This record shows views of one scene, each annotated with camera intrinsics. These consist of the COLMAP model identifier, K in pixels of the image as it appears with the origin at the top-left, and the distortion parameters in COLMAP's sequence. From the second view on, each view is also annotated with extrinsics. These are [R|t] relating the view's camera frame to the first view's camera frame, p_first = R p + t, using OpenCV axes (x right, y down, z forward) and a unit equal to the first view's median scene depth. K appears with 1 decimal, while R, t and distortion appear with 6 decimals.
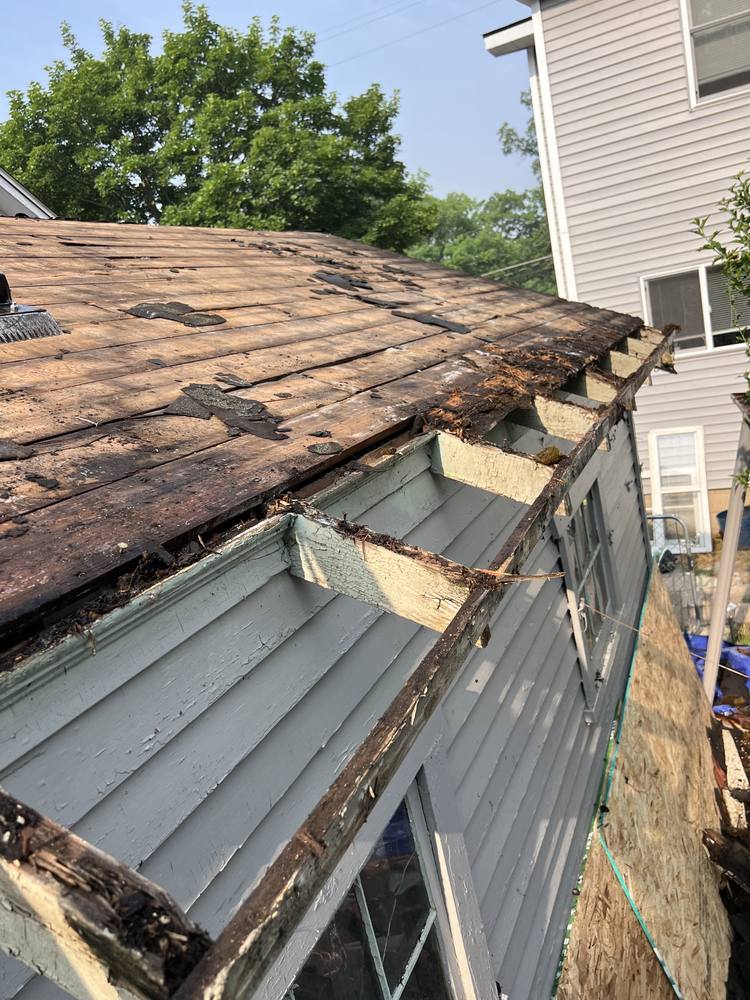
lens RADIAL K [[748.2, 0, 384.7], [0, 748.2, 500.5], [0, 0, 1]] dist [0.021576, -0.026206]
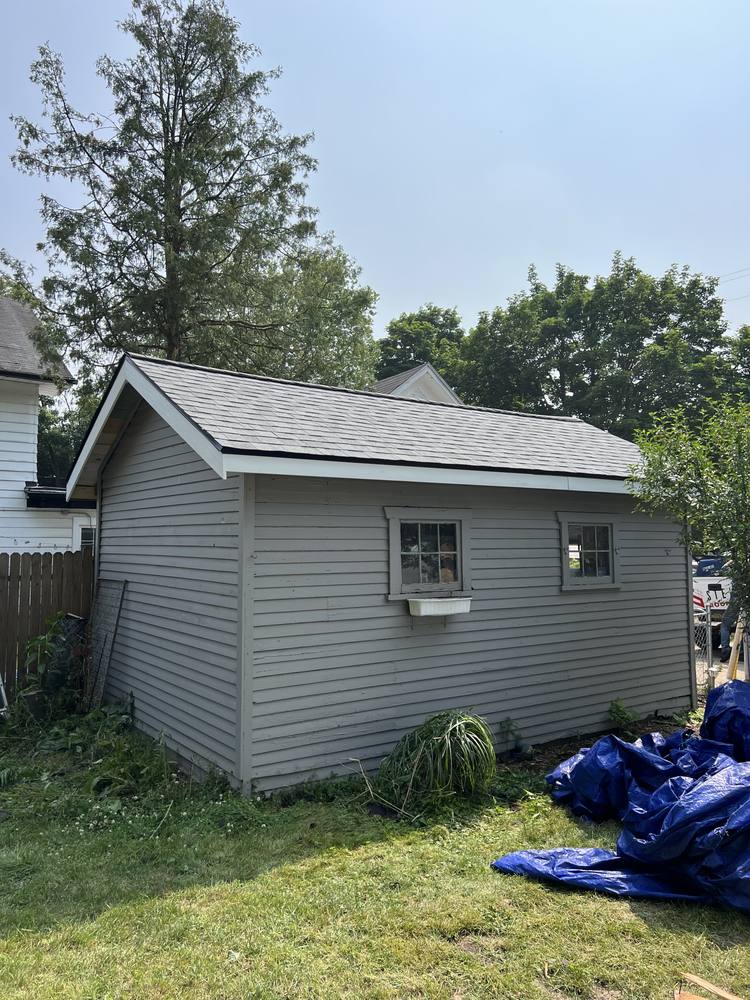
lens RADIAL K [[748.2, 0, 357.3], [0, 748.2, 489.6], [0, 0, 1]] dist [0.021576, -0.026206]
pose [[0.828815, 0.162854, -0.535299, 0.127692], [-0.286002, 0.945585, -0.155148, 0.069789], [0.480904, 0.281686, 0.830292, -0.210339]]
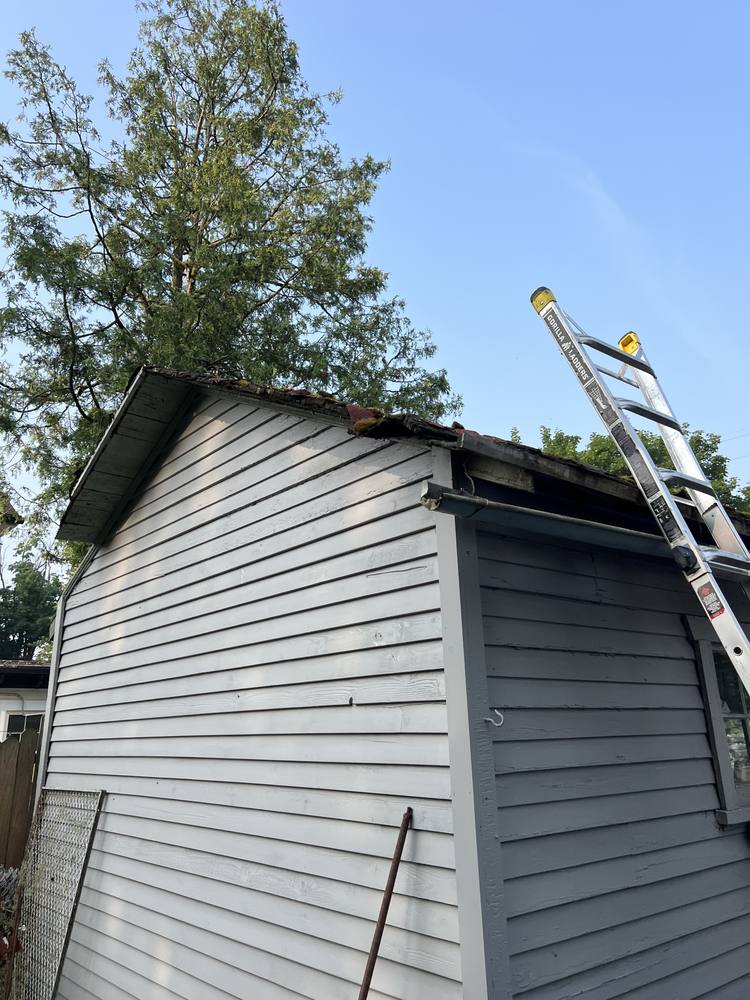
lens RADIAL K [[748.2, 0, 380.1], [0, 748.2, 497.3], [0, 0, 1]] dist [0.021576, -0.026206]
pose [[0.880097, 0.041803, -0.472949, 0.000467], [-0.255576, 0.881198, -0.397707, 0.079084], [0.400137, 0.470895, 0.786224, -0.110091]]
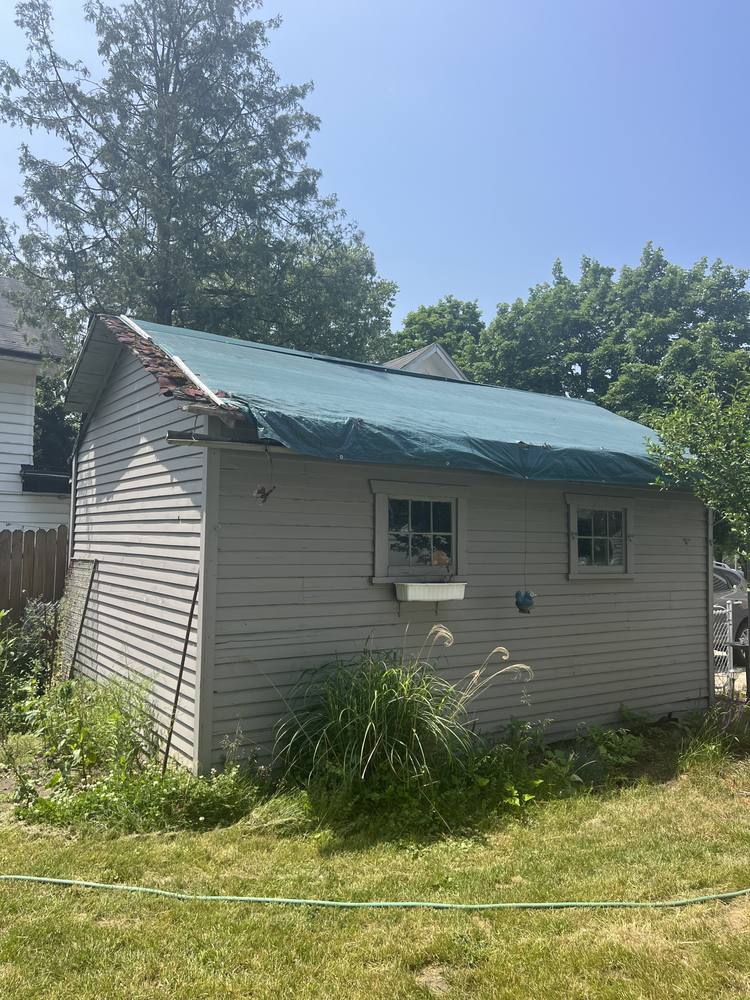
lens RADIAL K [[748.2, 0, 369.0], [0, 748.2, 497.9], [0, 0, 1]] dist [0.021576, -0.026206]
pose [[0.818794, 0.184586, -0.543603, 0.124770], [-0.305769, 0.941635, -0.140817, 0.070939], [0.485883, 0.281517, 0.827446, -0.177679]]
